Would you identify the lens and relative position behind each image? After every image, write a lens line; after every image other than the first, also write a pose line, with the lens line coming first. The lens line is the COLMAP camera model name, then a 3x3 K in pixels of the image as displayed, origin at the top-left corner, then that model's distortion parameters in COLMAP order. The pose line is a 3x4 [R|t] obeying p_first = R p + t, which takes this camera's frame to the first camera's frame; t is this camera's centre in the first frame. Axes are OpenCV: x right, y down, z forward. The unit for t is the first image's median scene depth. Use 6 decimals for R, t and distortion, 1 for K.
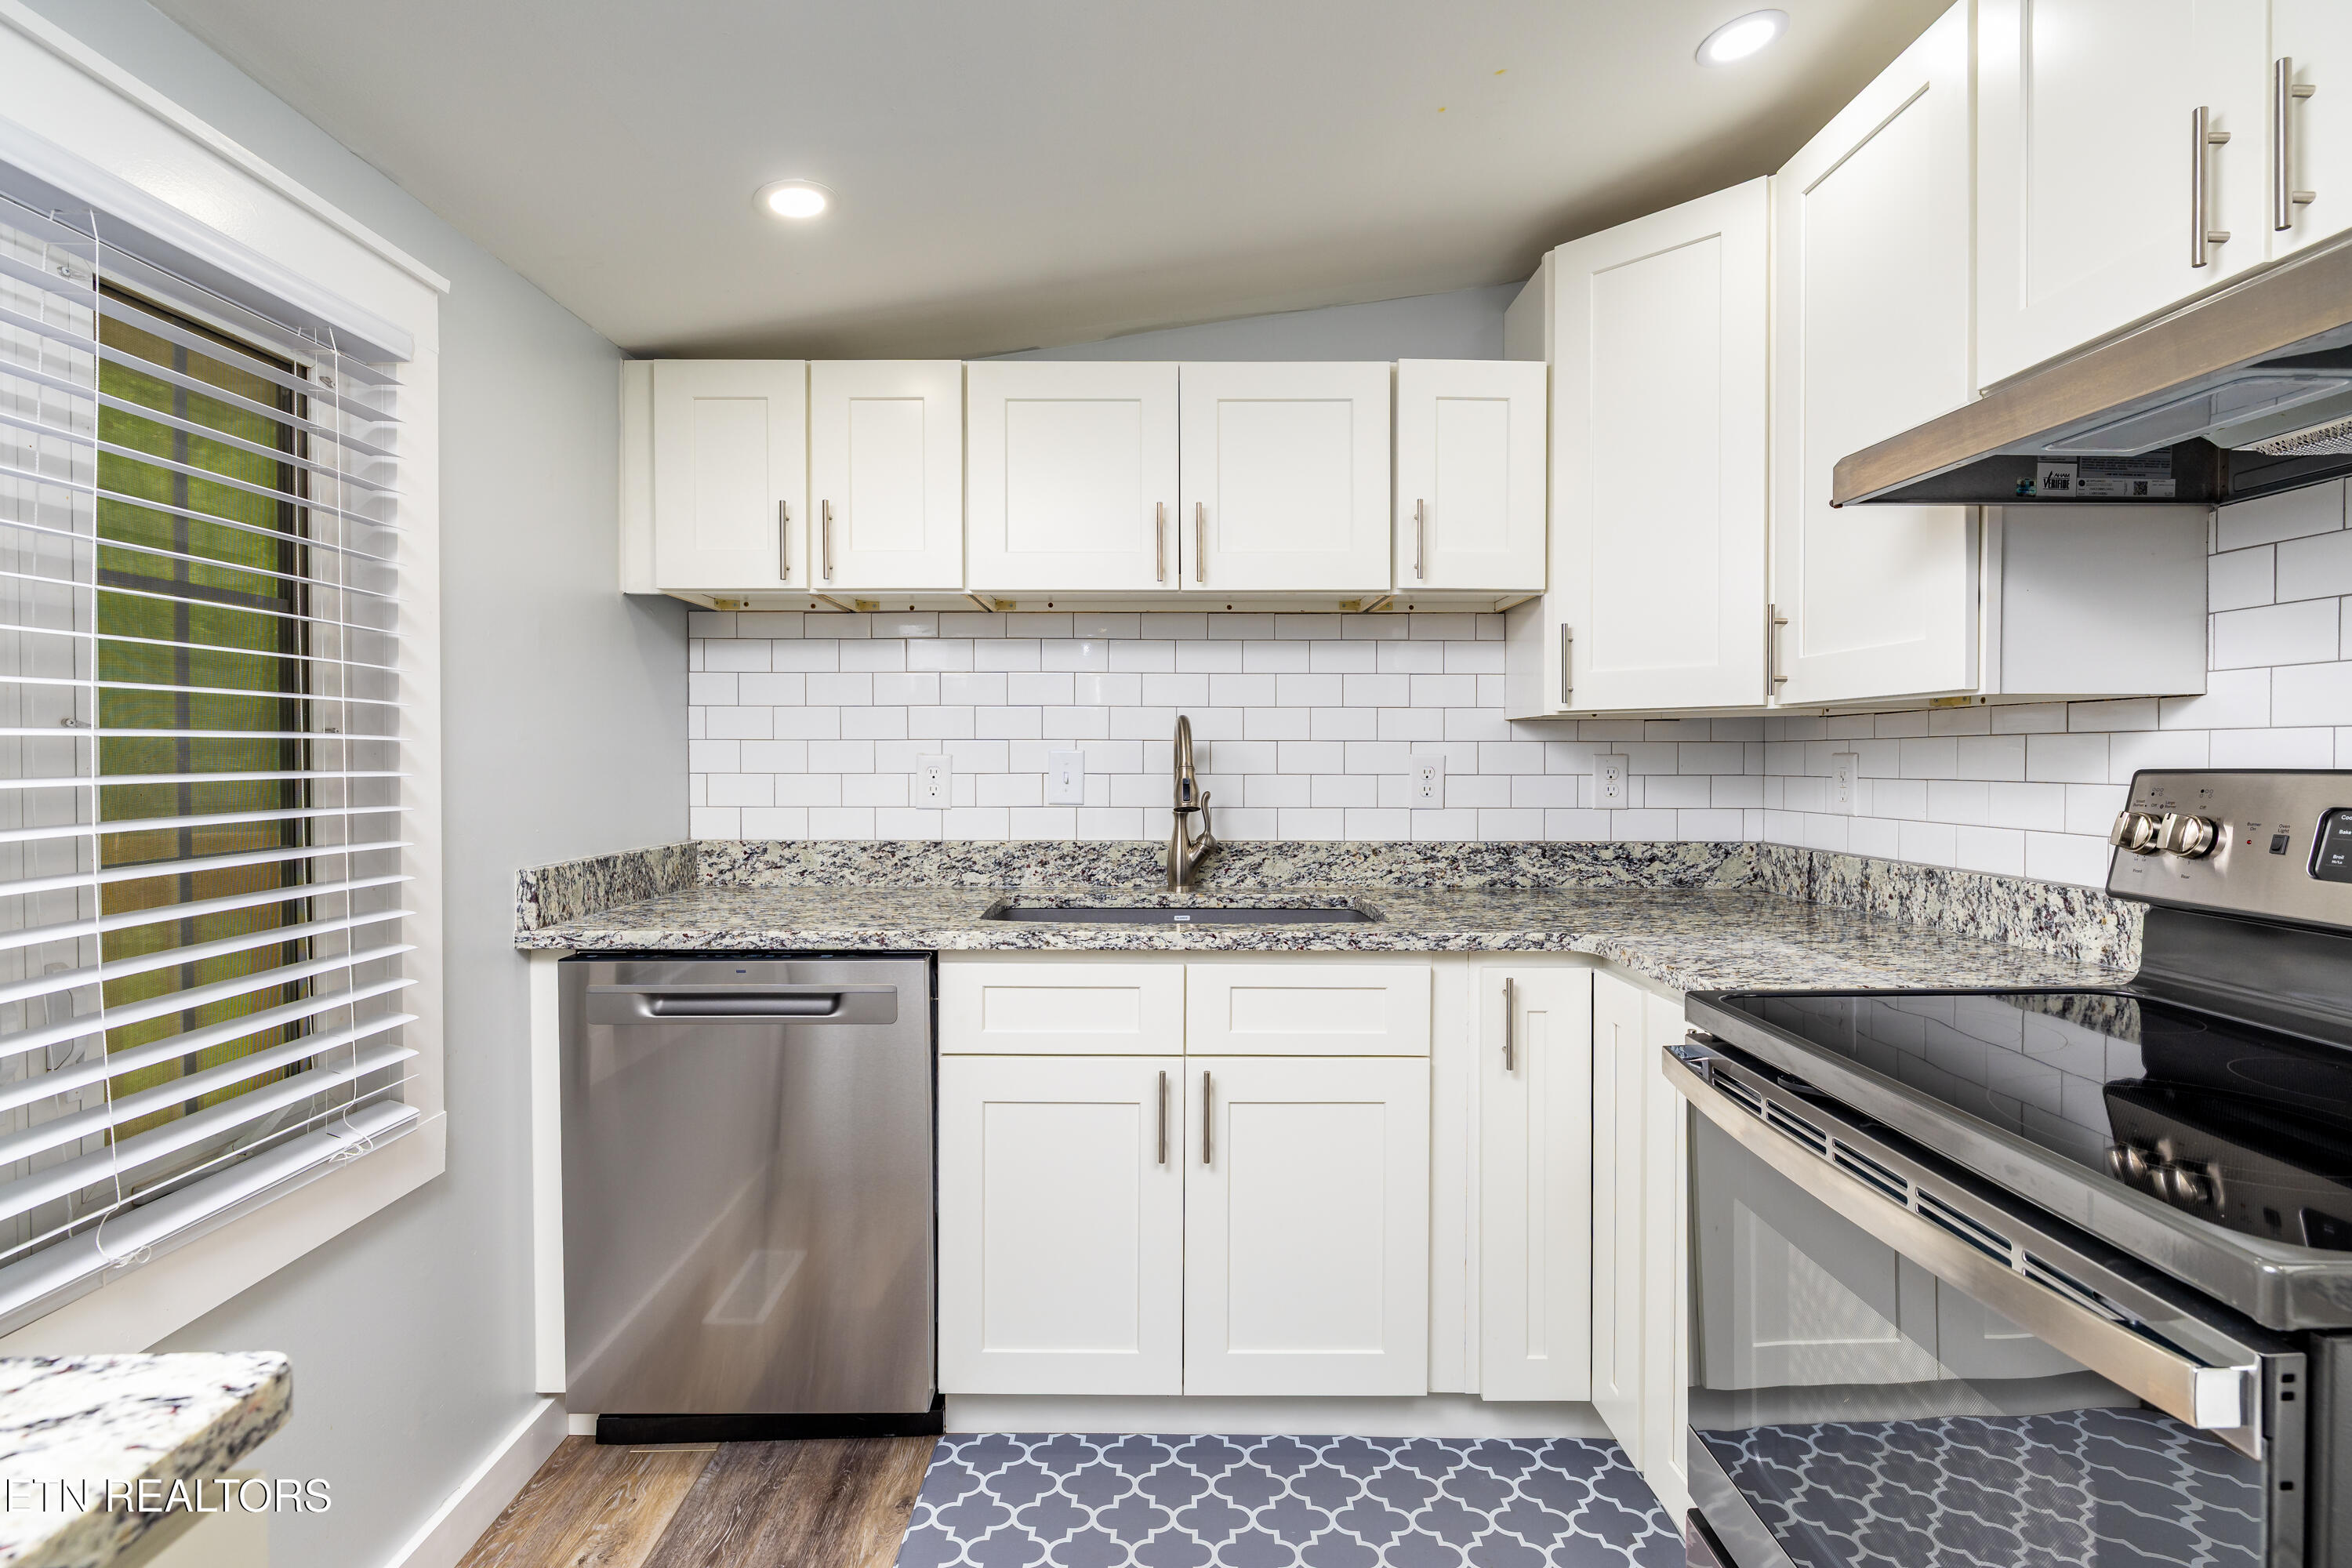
lens RADIAL K [[1089.3, 0, 1195.5], [0, 1089.3, 774.0], [0, 0, 1]] dist [-0.003711, 0.001511]
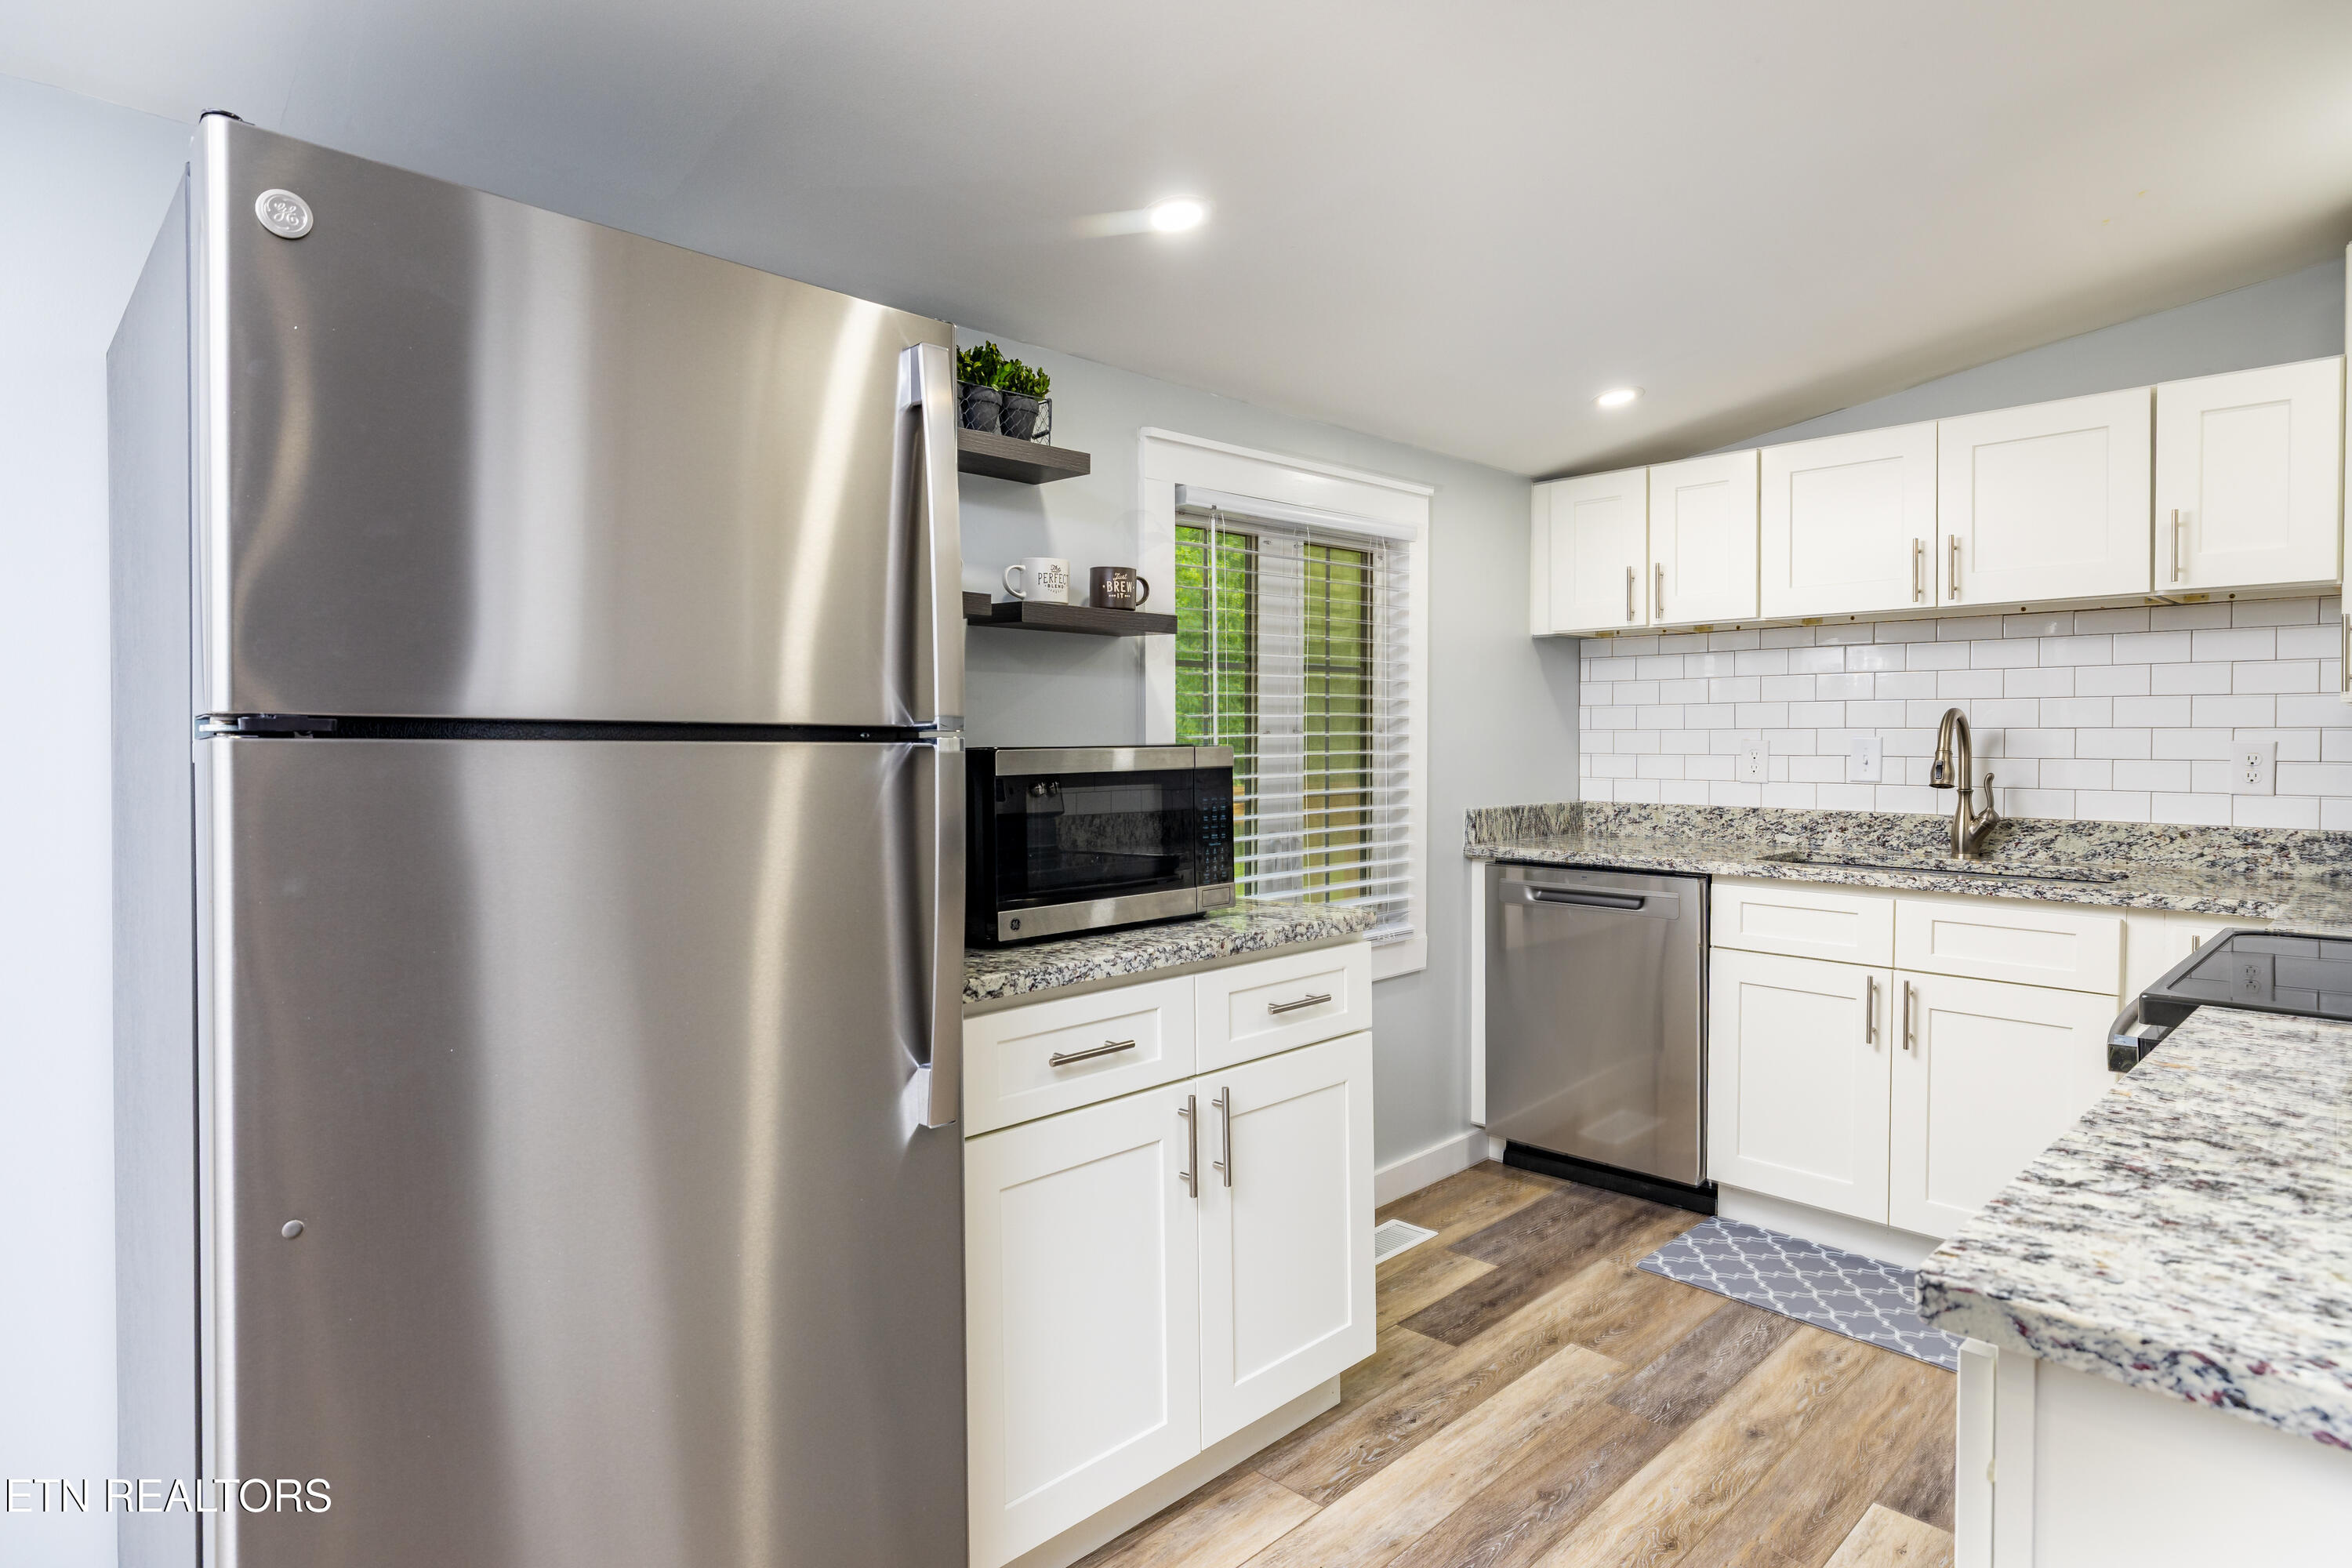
lens RADIAL K [[1269.3, 0, 1130.2], [0, 1269.3, 762.6], [0, 0, 1]] dist [0.002397, -0.000927]
pose [[0.654764, 0.013834, -0.755707, 0.536315], [-0.012135, 0.999896, 0.007790, 0.006743], [0.755736, 0.004070, 0.654863, -0.701251]]
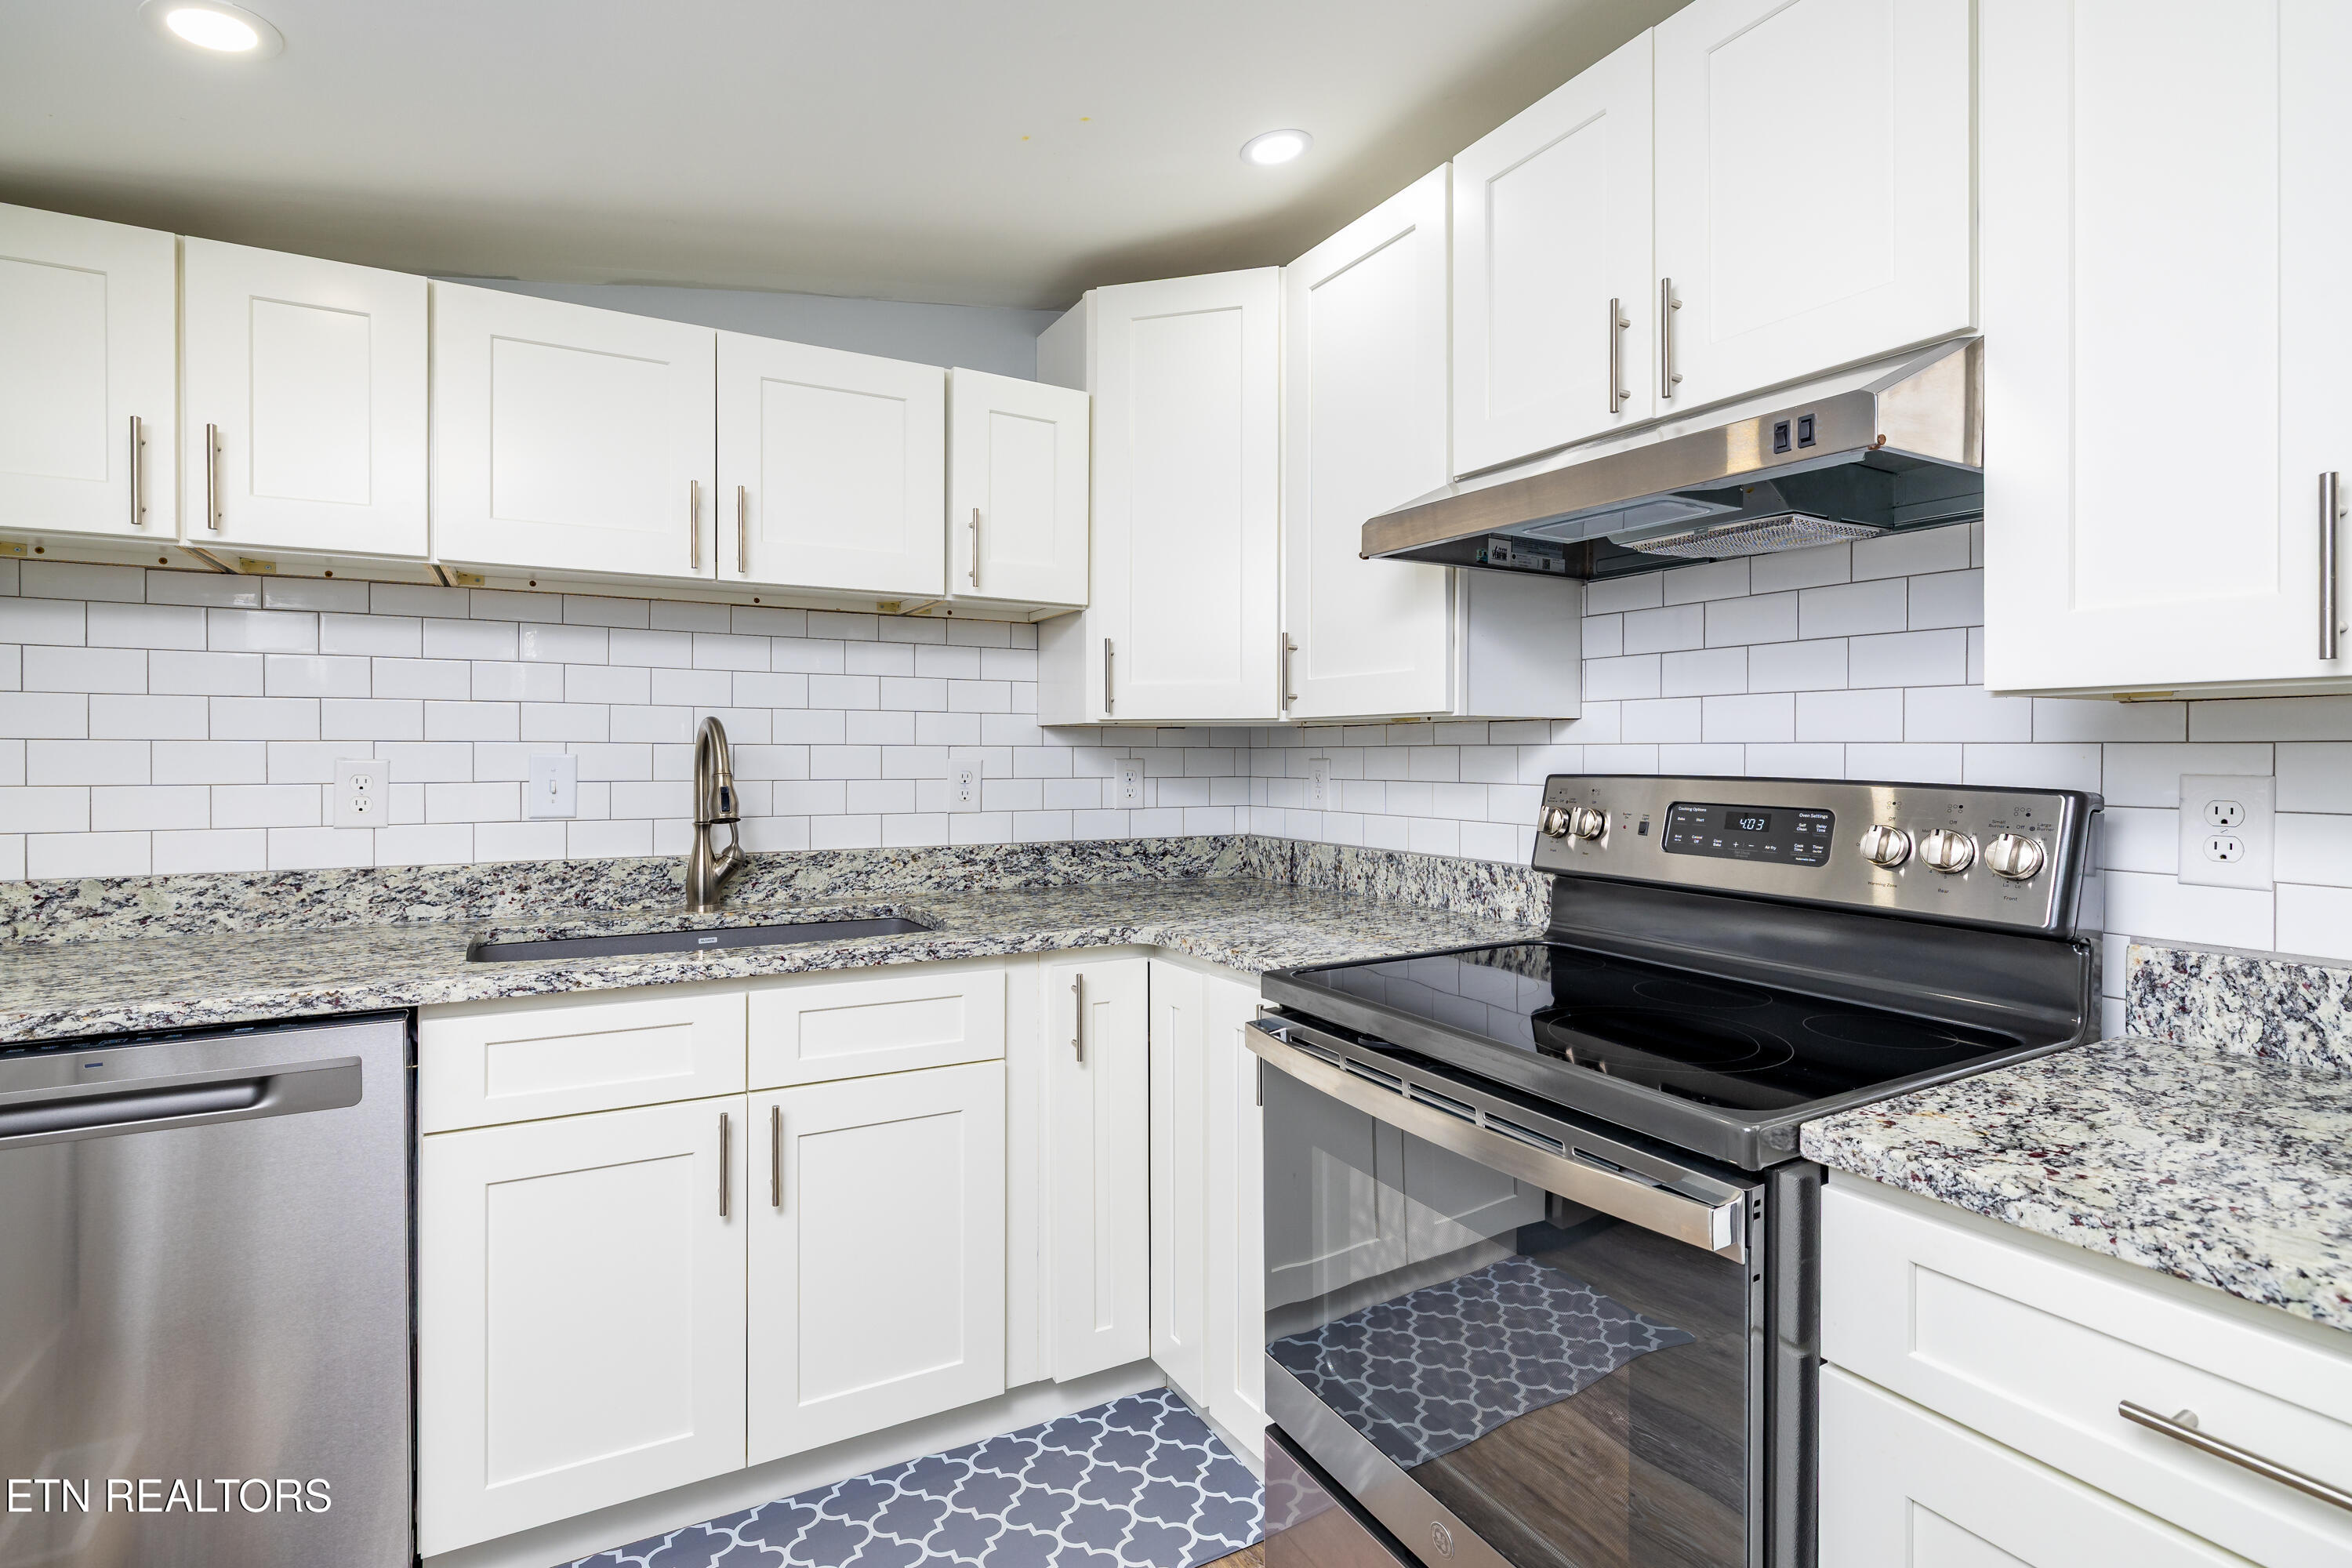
lens RADIAL K [[1089.3, 0, 1161.5], [0, 1089.3, 760.4], [0, 0, 1]] dist [-0.003711, 0.001511]
pose [[0.881976, -0.002194, 0.471289, -0.130438], [0.006434, 0.999952, -0.007386, -0.010184], [-0.471250, 0.009547, 0.881948, 0.029725]]
